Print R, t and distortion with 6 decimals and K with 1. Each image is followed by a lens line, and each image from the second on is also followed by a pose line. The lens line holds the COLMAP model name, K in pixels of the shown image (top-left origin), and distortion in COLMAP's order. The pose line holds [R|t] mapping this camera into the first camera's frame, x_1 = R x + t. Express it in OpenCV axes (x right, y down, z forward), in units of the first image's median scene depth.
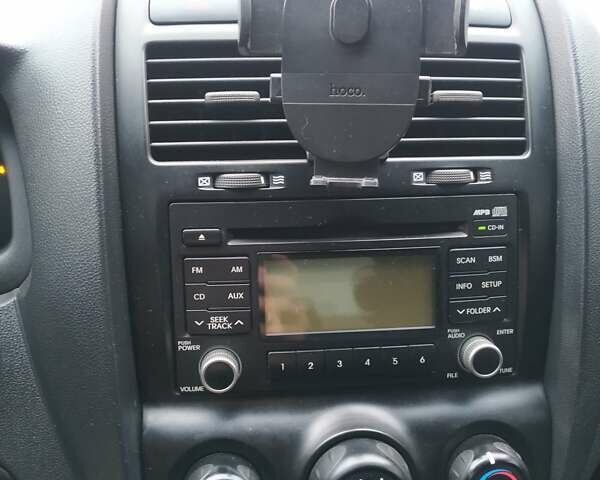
lens RADIAL K [[570.1, 0, 299.7], [0, 570.1, 249.0], [0, 0, 1]] dist [0.088704, -0.282923]
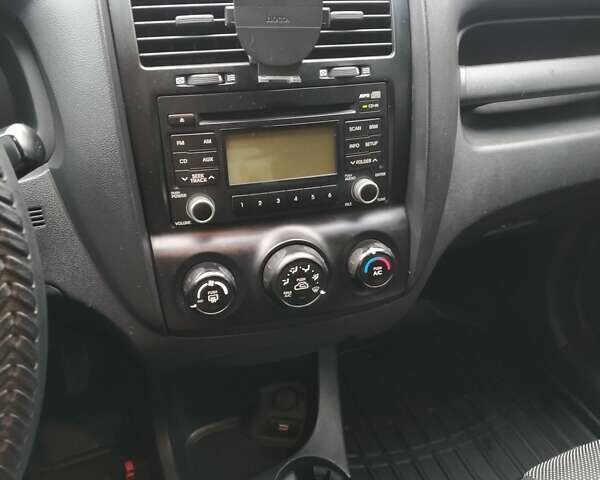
lens RADIAL K [[570.1, 0, 299.7], [0, 570.1, 249.0], [0, 0, 1]] dist [0.088704, -0.282923]
pose [[0.982175, -0.080718, 0.169758, -0.146848], [0.045457, 0.978296, 0.202165, 0.019115], [-0.182392, -0.190845, 0.964527, -0.529419]]
